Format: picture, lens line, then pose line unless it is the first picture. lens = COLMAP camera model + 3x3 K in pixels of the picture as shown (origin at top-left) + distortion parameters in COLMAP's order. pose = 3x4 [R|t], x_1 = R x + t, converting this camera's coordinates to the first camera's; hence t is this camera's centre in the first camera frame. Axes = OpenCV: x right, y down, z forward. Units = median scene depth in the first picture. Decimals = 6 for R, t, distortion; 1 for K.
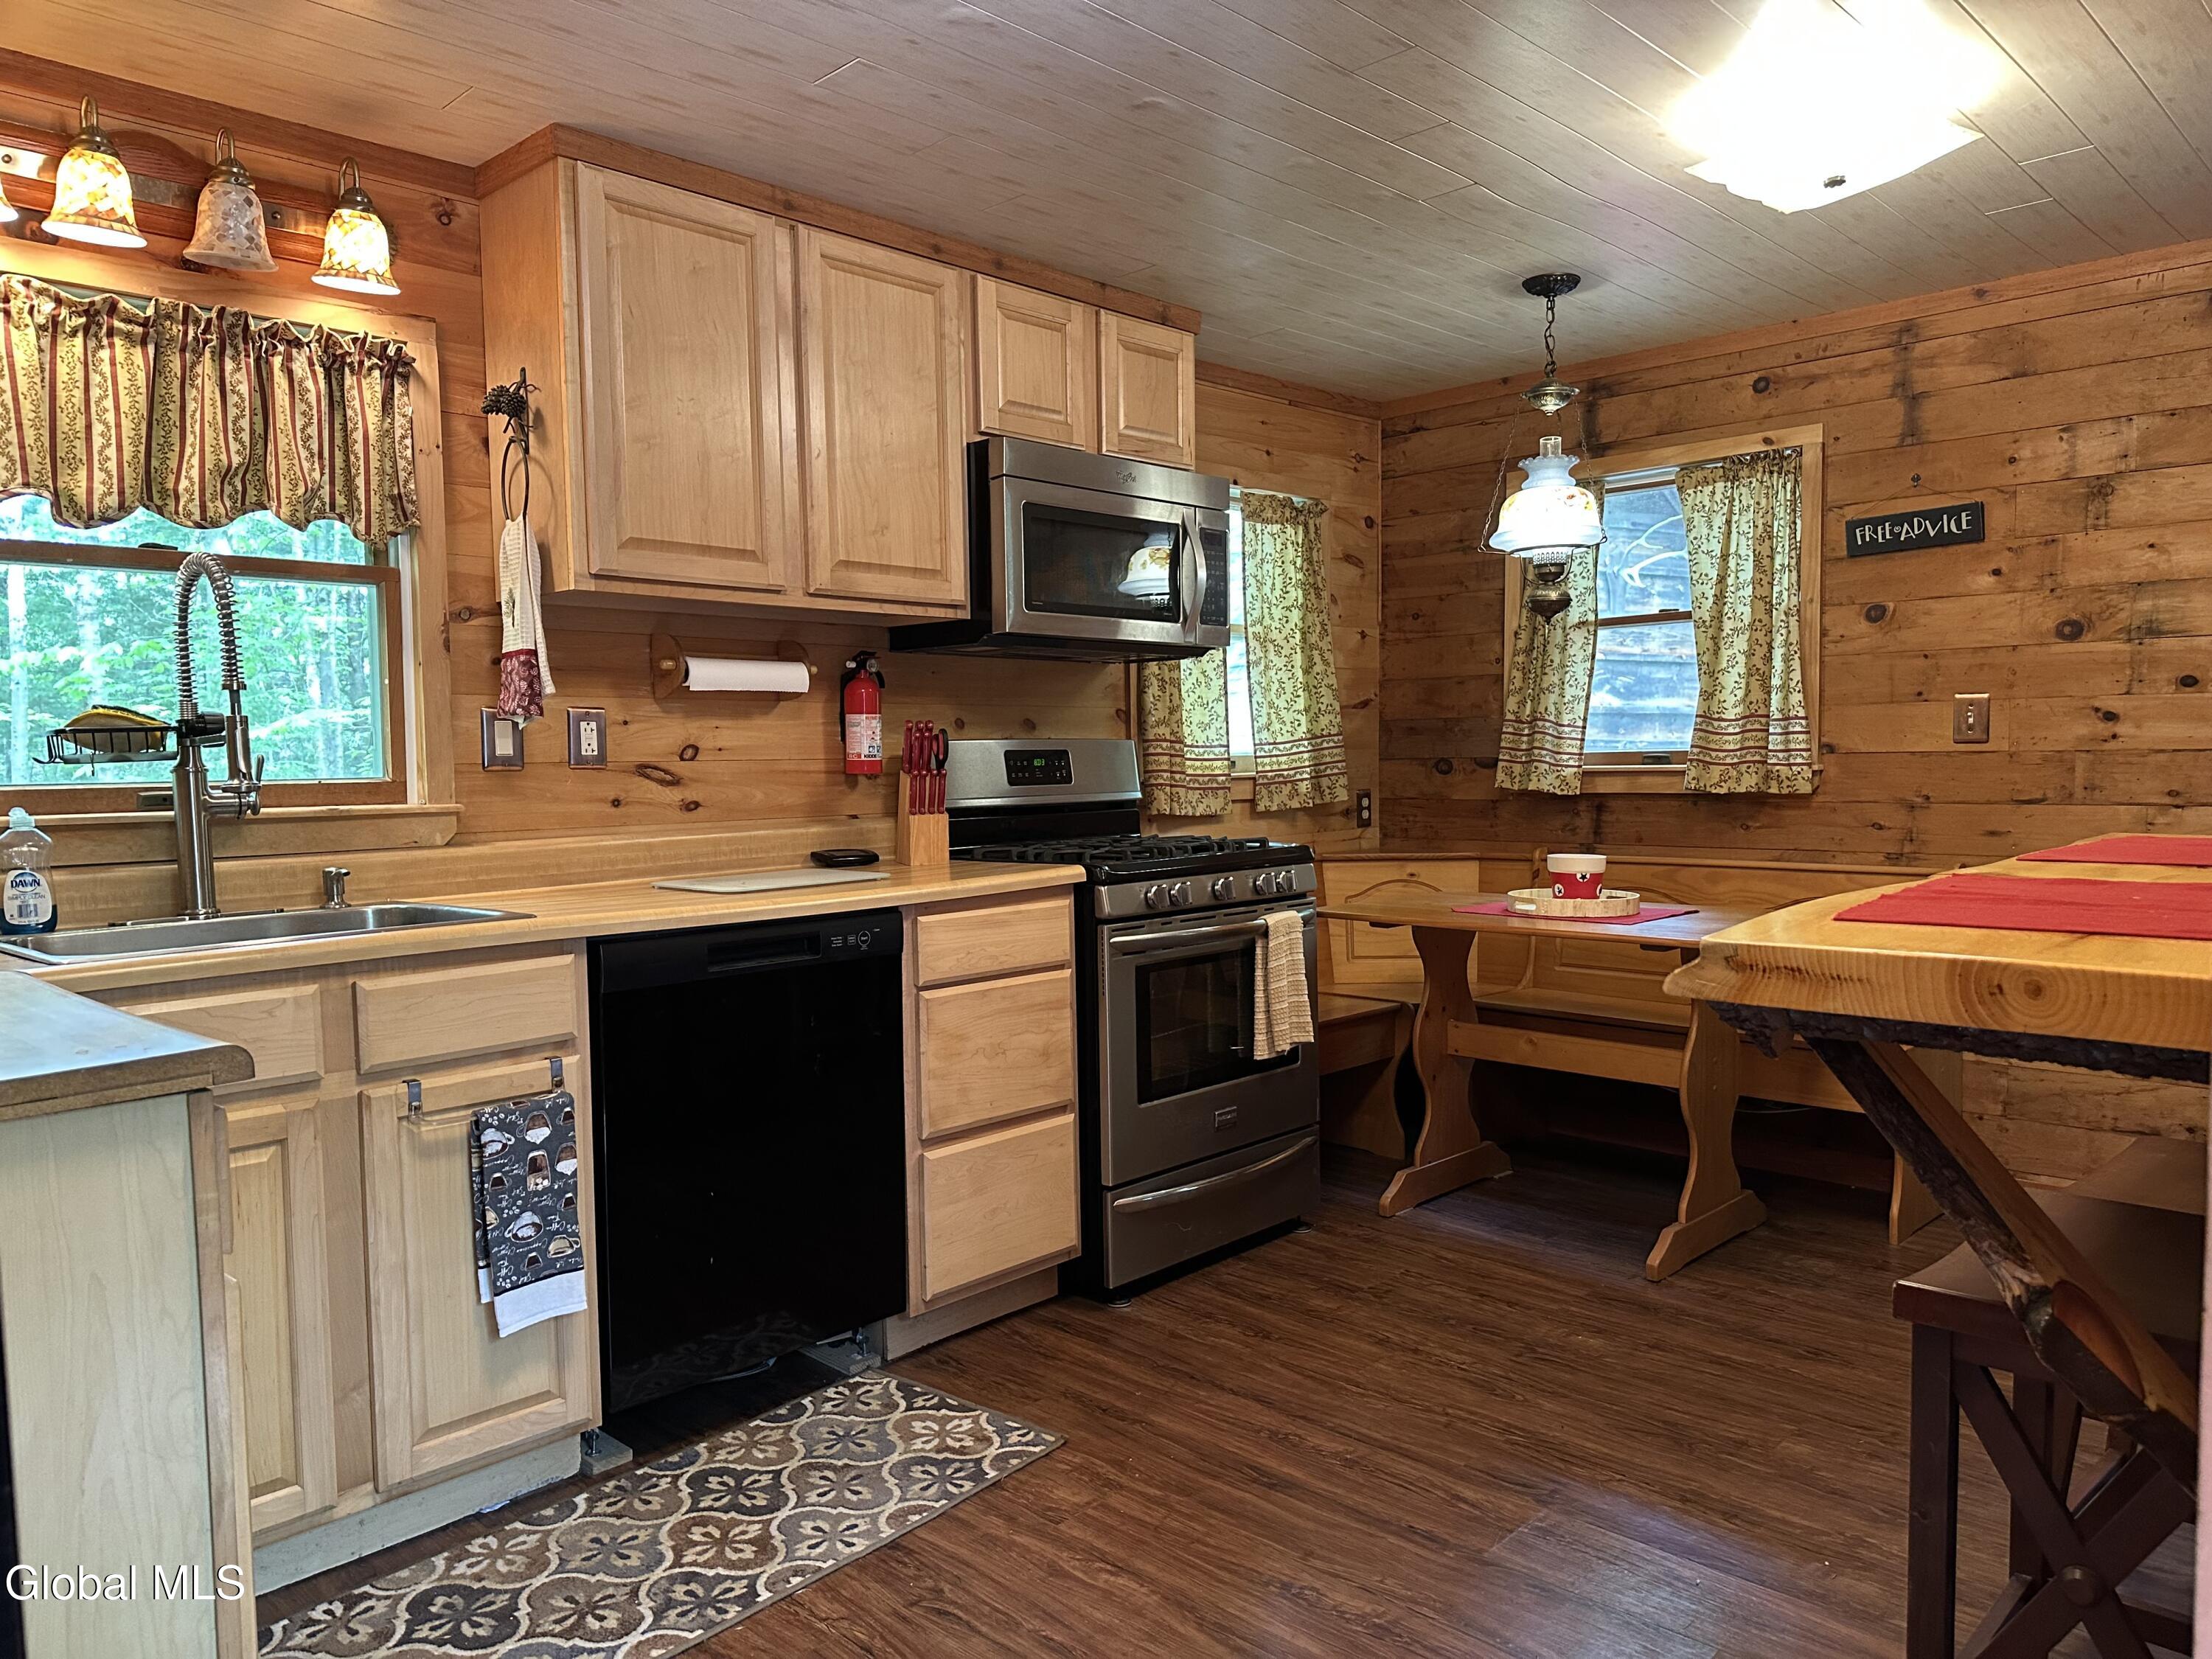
lens RADIAL K [[1547.9, 0, 1097.5], [0, 1547.9, 788.8], [0, 0, 1]] dist [0.123073, -0.185879]
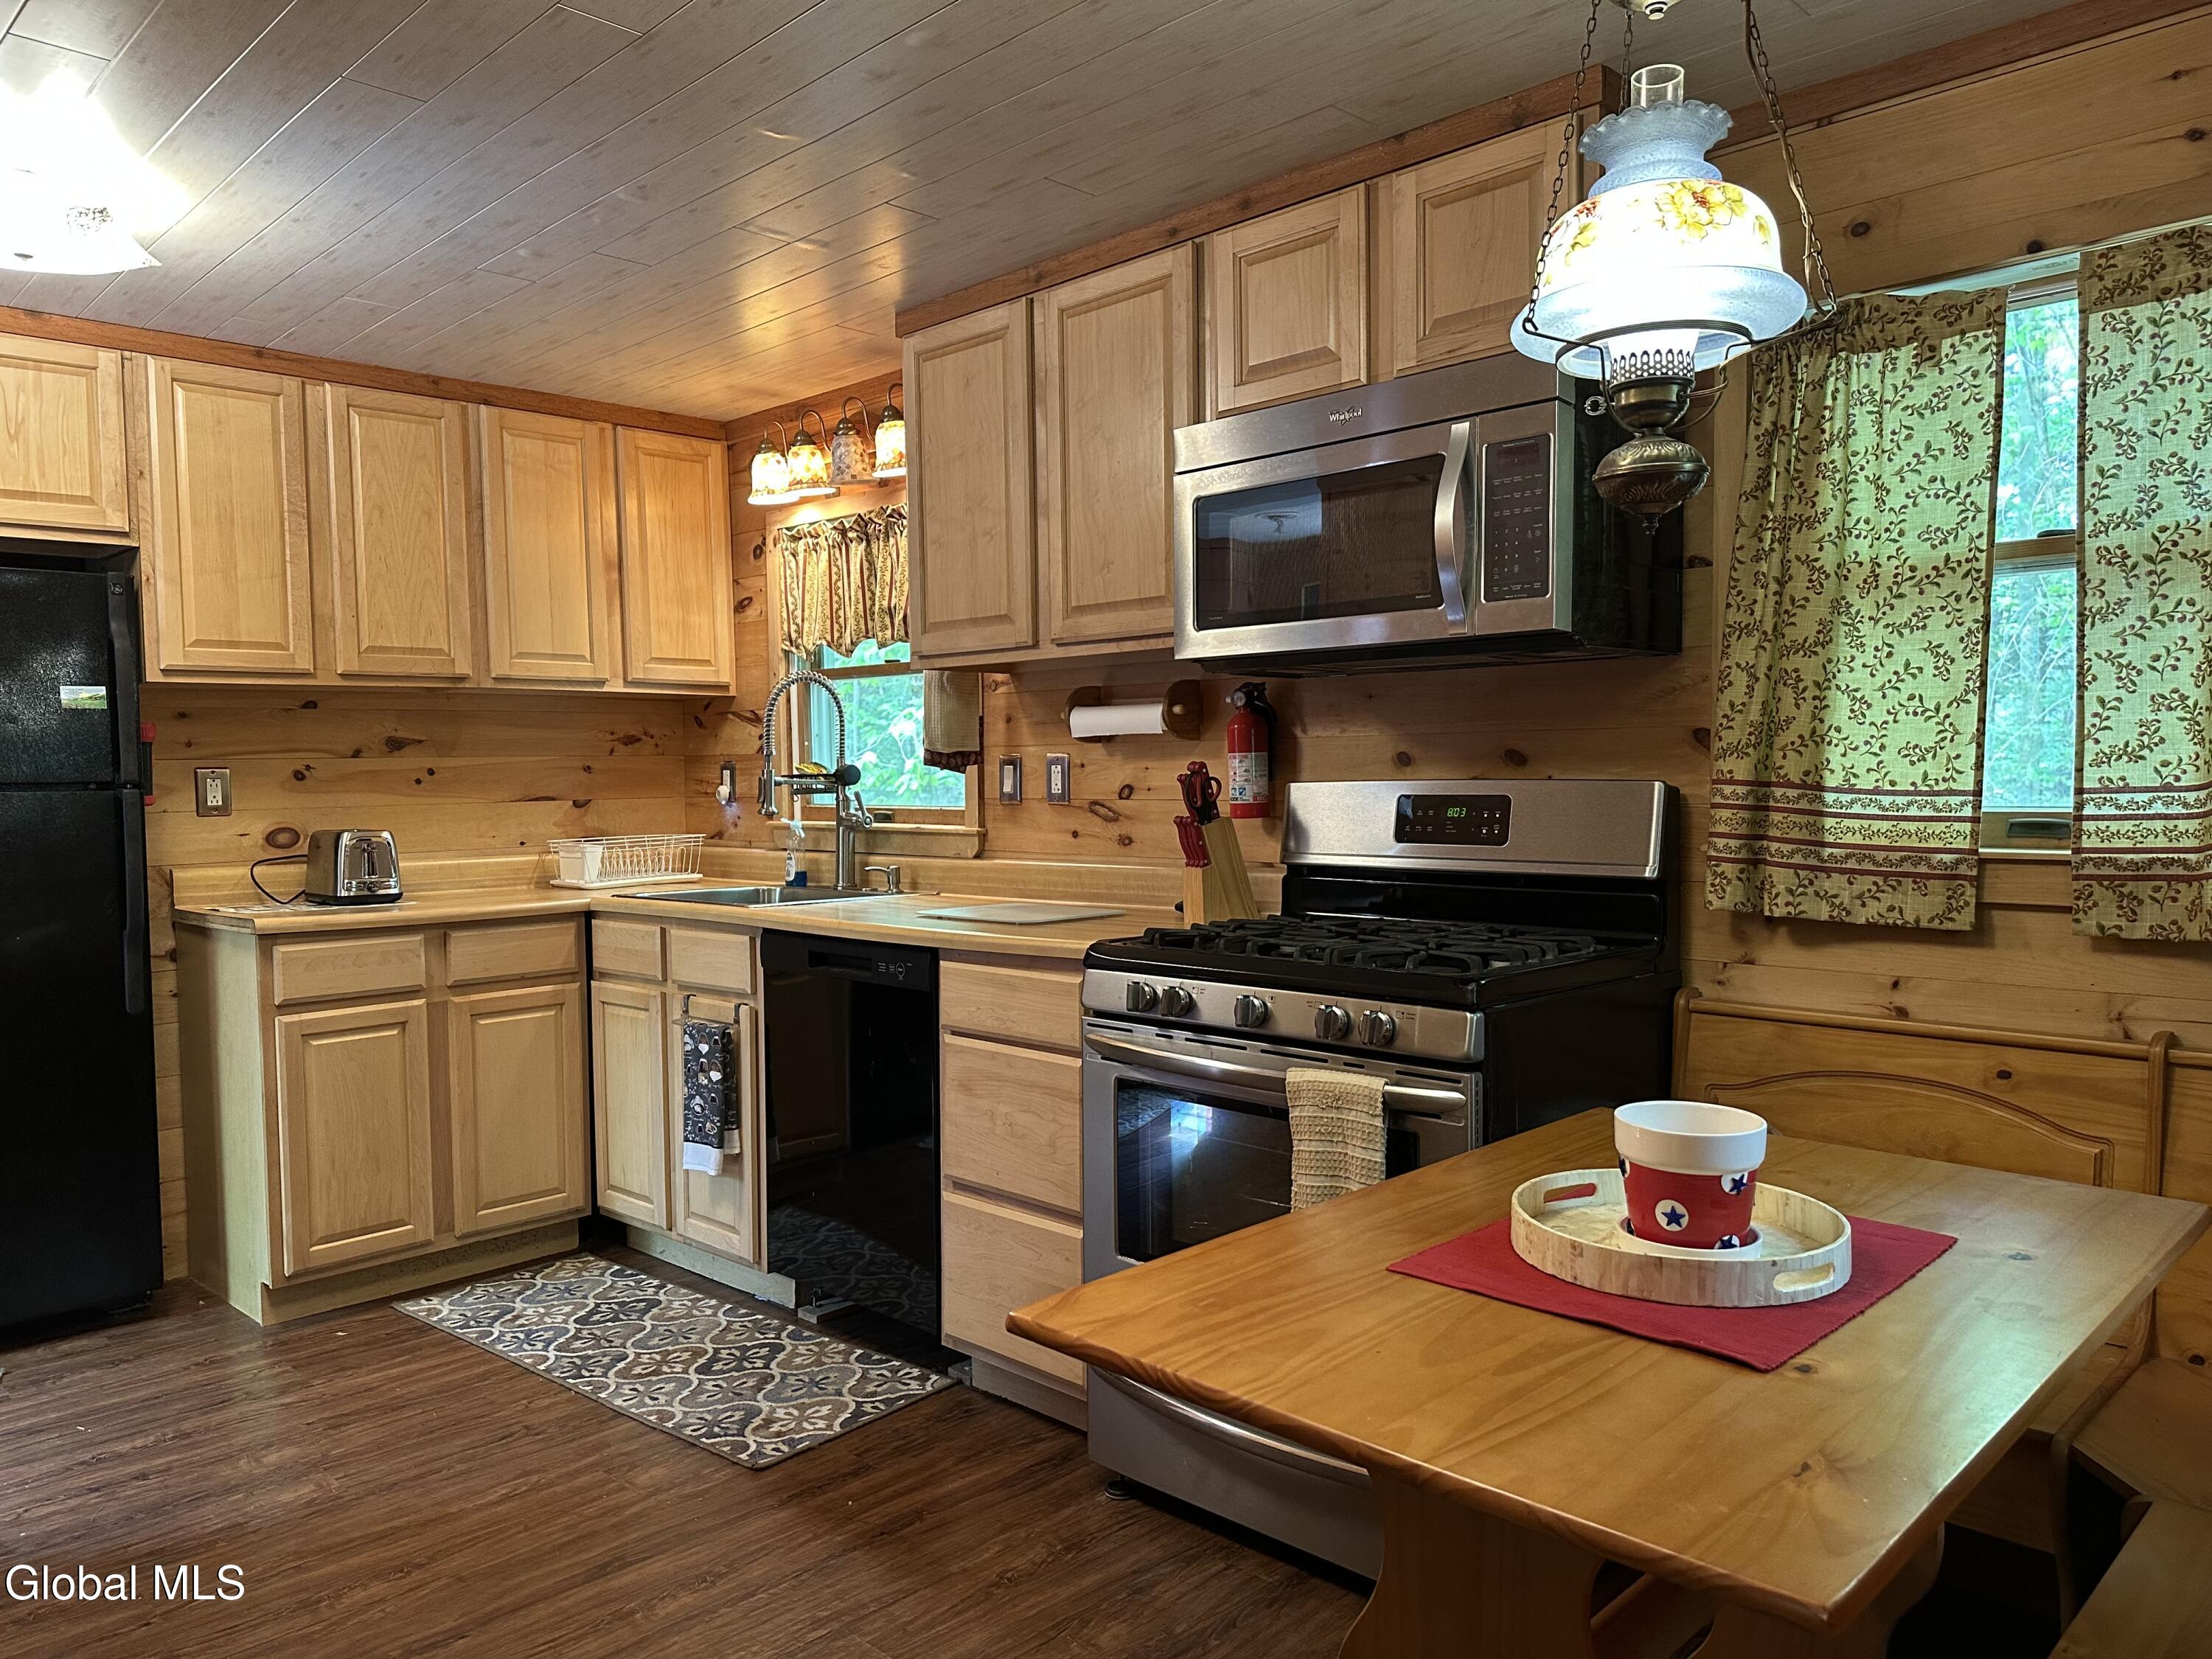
lens RADIAL K [[1547.9, 0, 1097.5], [0, 1547.9, 788.8], [0, 0, 1]] dist [0.123073, -0.185879]
pose [[-0.018268, 0.027745, -0.999448, 0.881128], [-0.010067, 0.999559, 0.027932, -0.059703], [0.999782, 0.010572, -0.017981, 1.083004]]
